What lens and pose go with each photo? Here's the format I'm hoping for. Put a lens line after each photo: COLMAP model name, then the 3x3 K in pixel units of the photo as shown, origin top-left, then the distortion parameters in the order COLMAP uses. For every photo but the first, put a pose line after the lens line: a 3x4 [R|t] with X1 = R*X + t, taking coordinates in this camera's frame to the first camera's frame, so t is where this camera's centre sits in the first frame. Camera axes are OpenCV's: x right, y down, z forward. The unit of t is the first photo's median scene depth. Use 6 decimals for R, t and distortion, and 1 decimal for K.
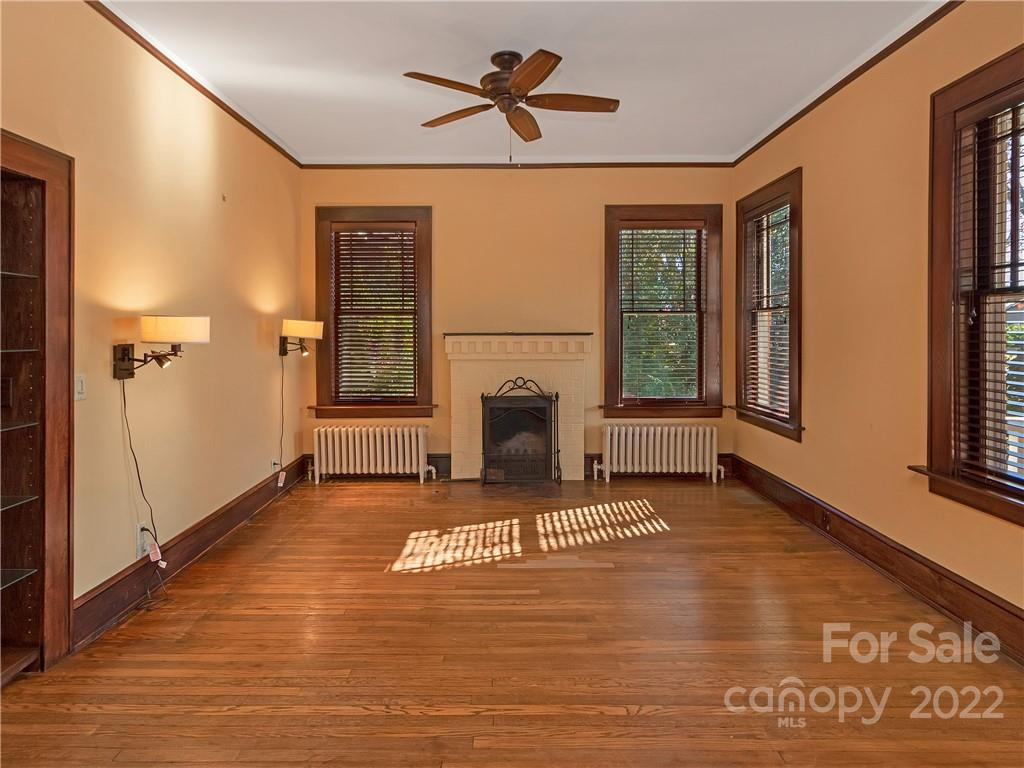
lens RADIAL K [[576.5, 0, 489.3], [0, 576.5, 334.5], [0, 0, 1]] dist [0.024769, -0.009743]
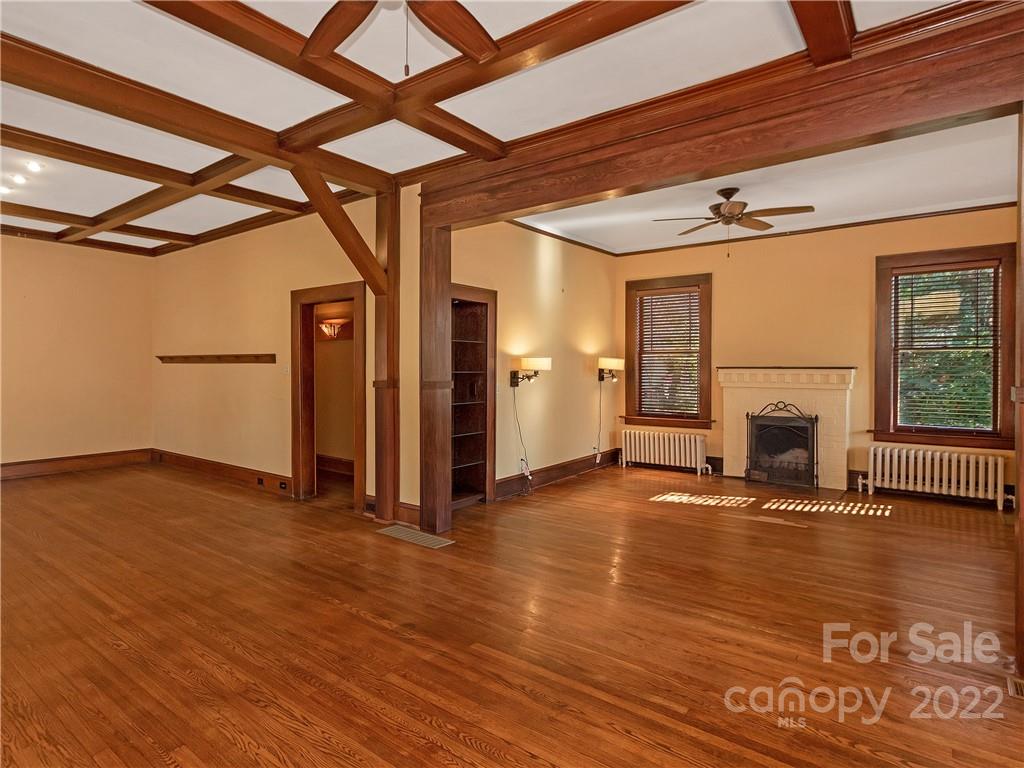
lens RADIAL K [[576.5, 0, 410.6], [0, 576.5, 378.0], [0, 0, 1]] dist [0.024769, -0.009743]
pose [[0.739839, 0.016725, -0.672576, 0.313224], [-0.006383, 0.999820, 0.017840, 0.004573], [0.672753, -0.008905, 0.739813, -0.502413]]
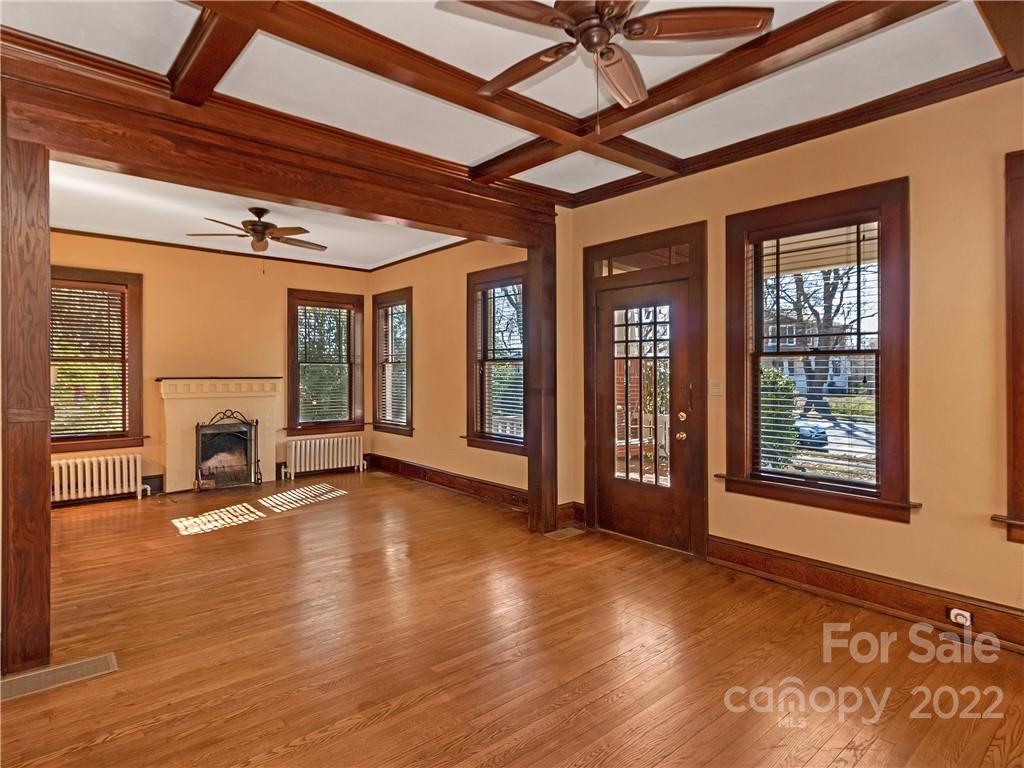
lens RADIAL K [[597.7, 0, 531.7], [0, 597.7, 383.8], [0, 0, 1]] dist [-0.007455, 0.005018]
pose [[0.736292, -0.009280, 0.676601, -0.374528], [0.001859, 0.999930, 0.011693, -0.002447], [-0.676662, -0.007352, 0.736257, -0.521677]]
